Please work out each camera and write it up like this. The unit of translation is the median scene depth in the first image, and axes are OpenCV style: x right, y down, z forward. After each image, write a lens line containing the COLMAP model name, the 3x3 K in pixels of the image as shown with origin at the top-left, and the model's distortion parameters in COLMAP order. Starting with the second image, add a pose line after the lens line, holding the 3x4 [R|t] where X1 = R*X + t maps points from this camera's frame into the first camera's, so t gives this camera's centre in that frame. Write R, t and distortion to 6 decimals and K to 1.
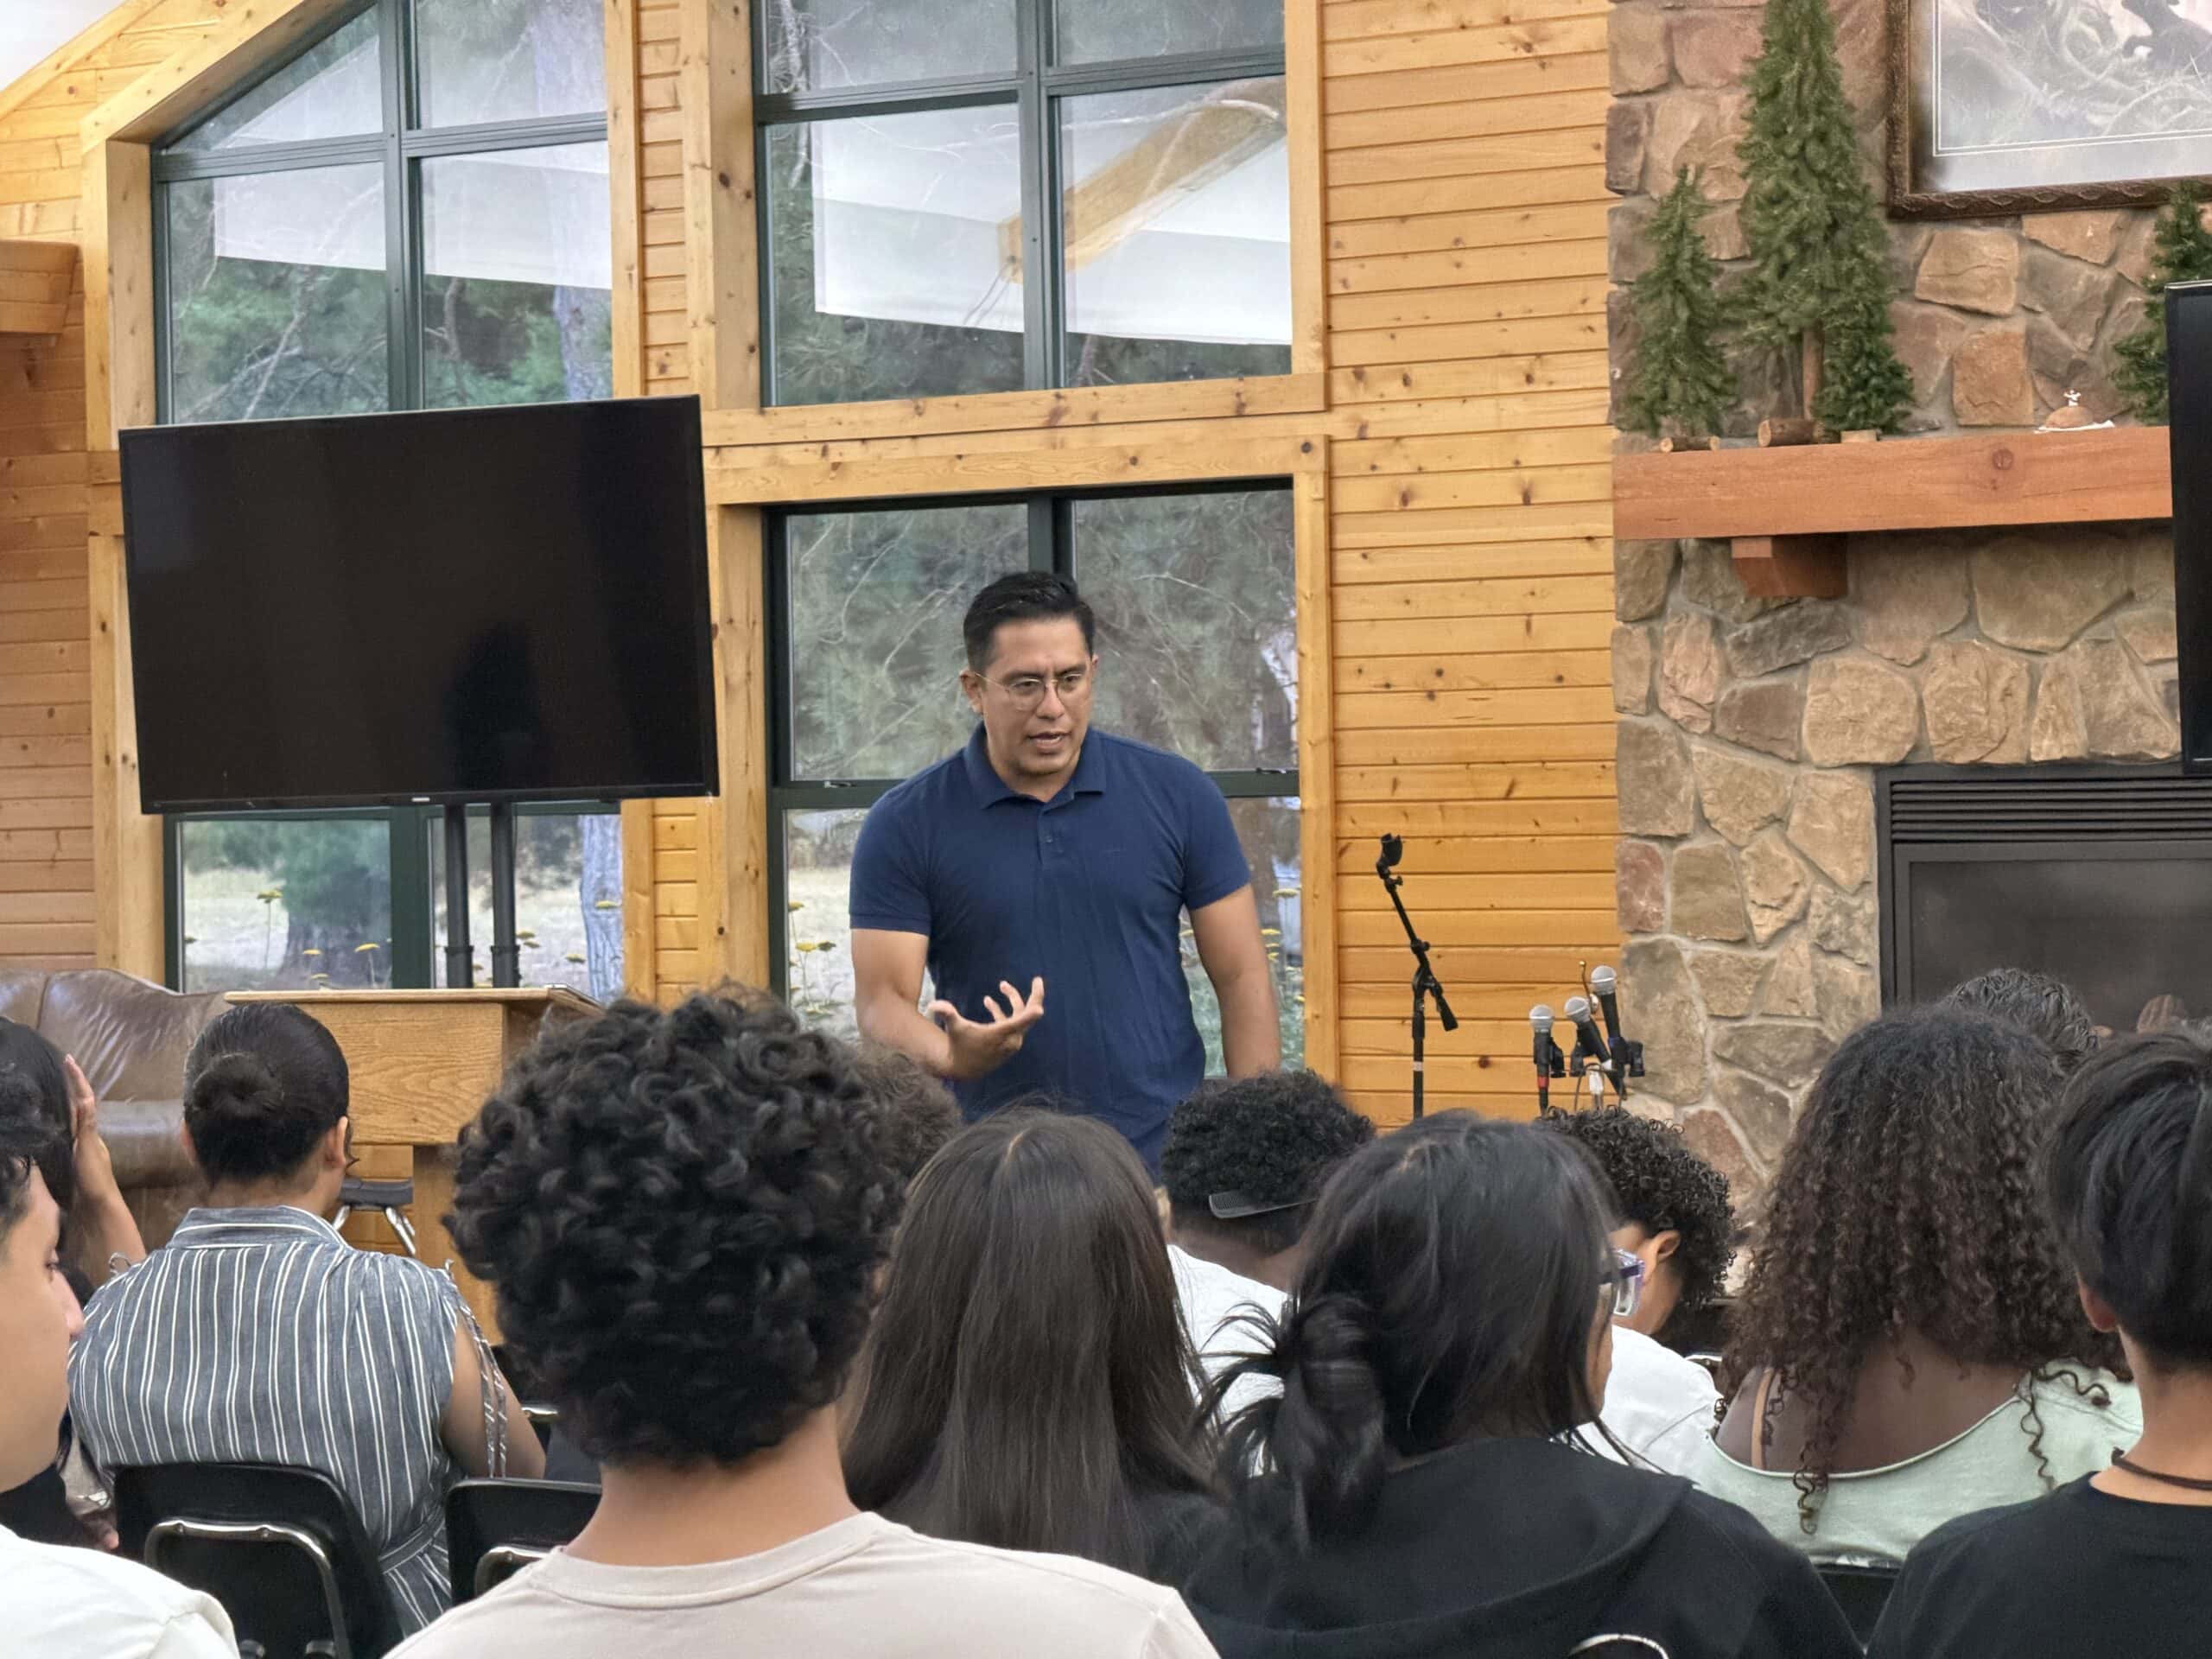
lens RADIAL K [[6658.3, 0, 1106.0], [0, 6658.3, 829.5], [0, 0, 1]] dist [0.187415, -0.878691]
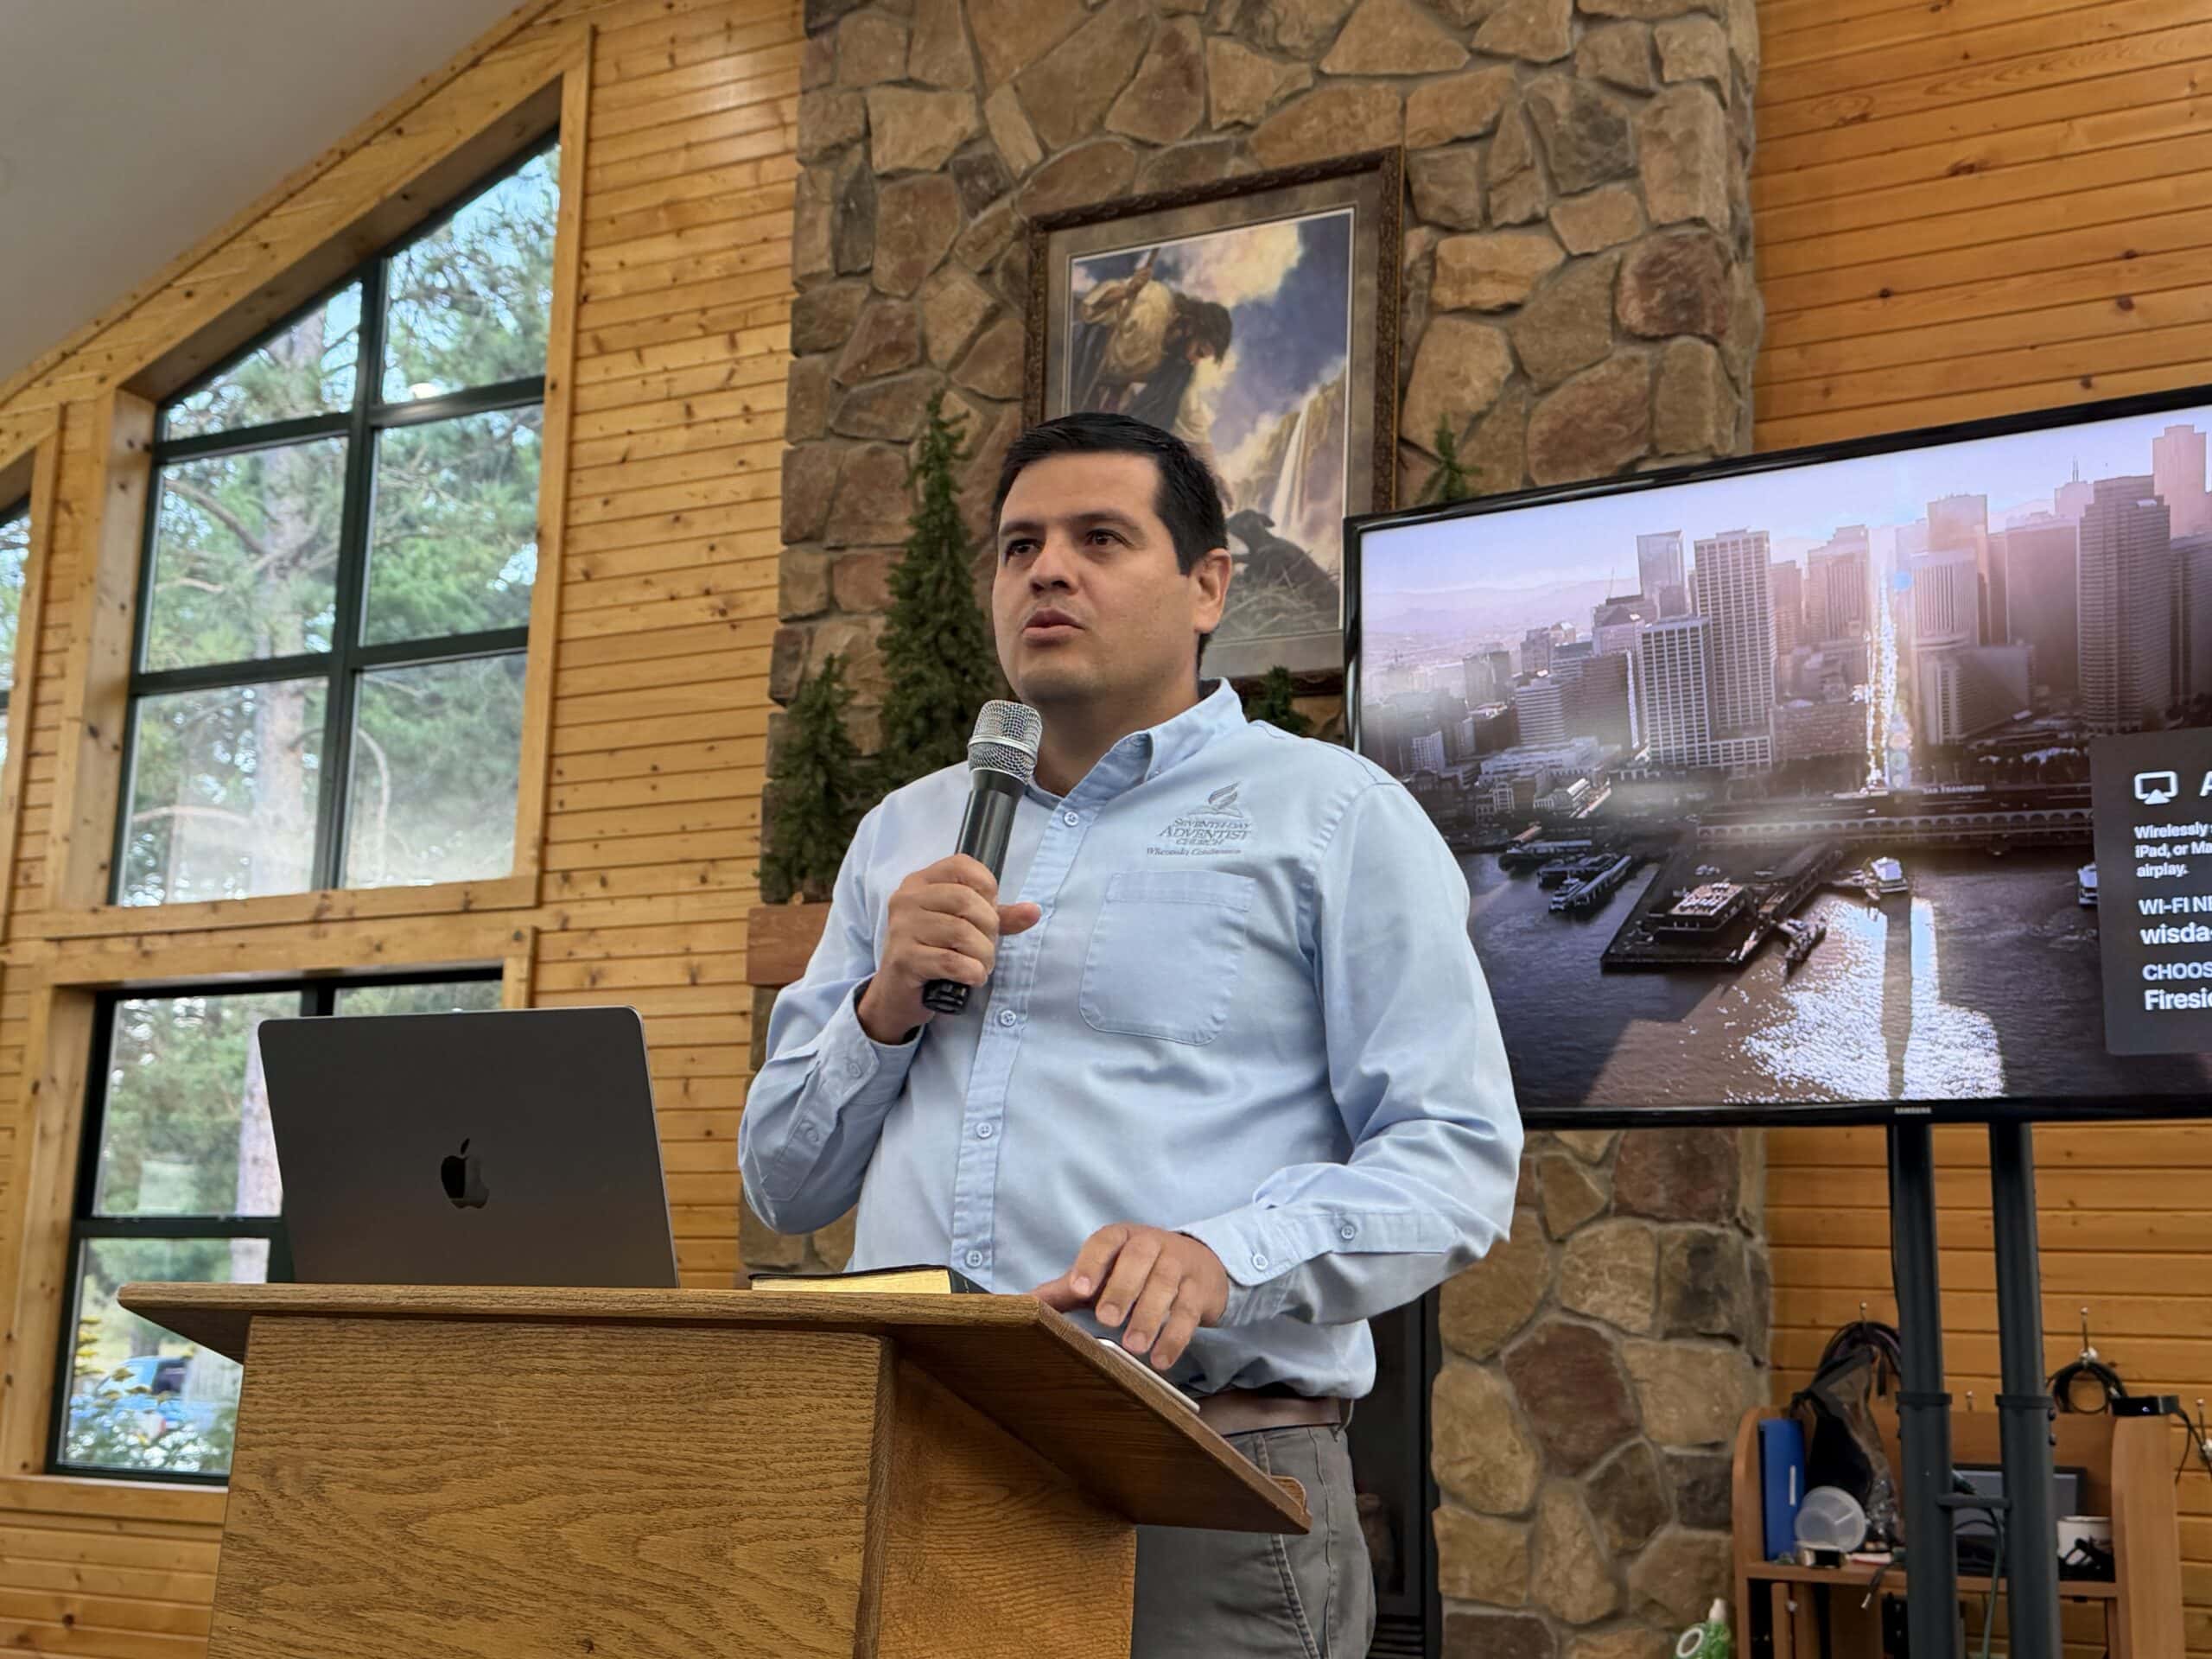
lens RADIAL K [[2711.0, 0, 1146.0], [0, 2711.0, 825.2], [0, 0, 1]] dist [0.164725, -0.332570]
pose [[0.984607, 0.076161, 0.157319, 0.063990], [-0.044524, 0.979670, -0.195613, 0.014319], [-0.169018, 0.185597, 0.967981, 0.514495]]
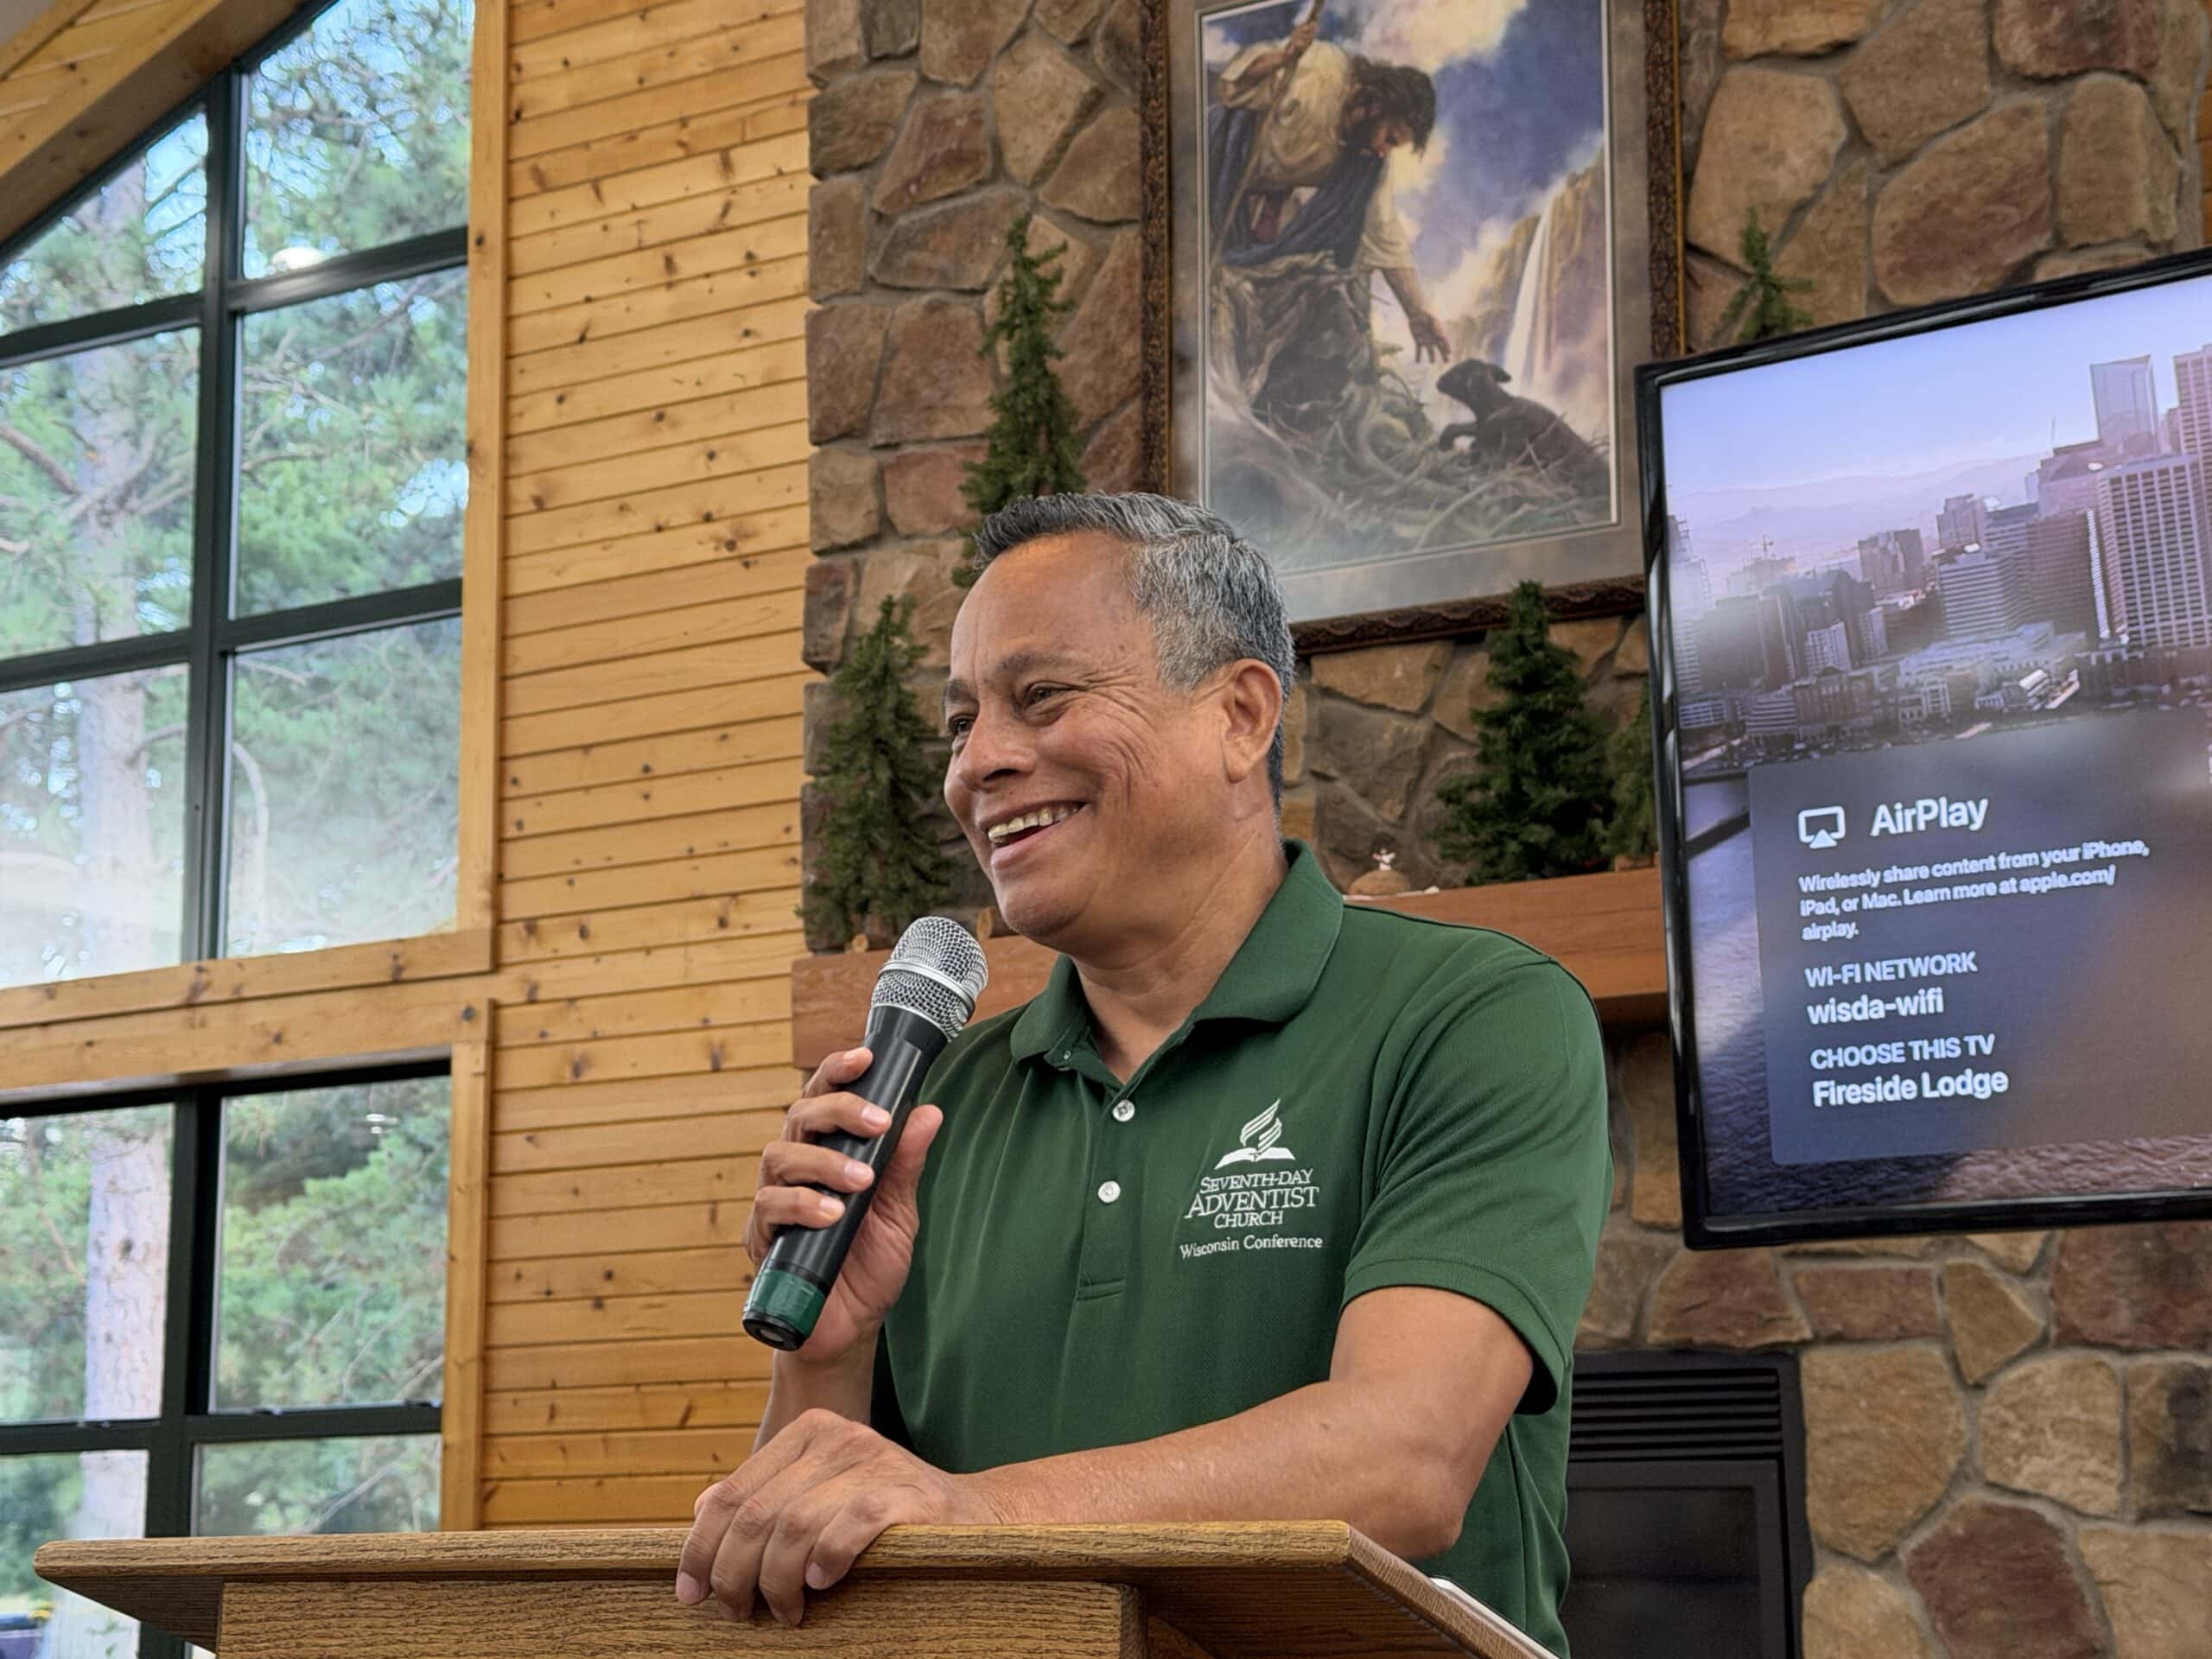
lens RADIAL K [[3846.5, 0, 1106.0], [0, 3846.5, 829.5], [0, 0, 1]] dist [0.140064, -0.143012]
pose [[0.994224, 0.027813, 0.103659, 0.060785], [-0.007574, 0.981612, -0.190738, 0.013532], [-0.107058, 0.188851, 0.976153, 0.515767]]
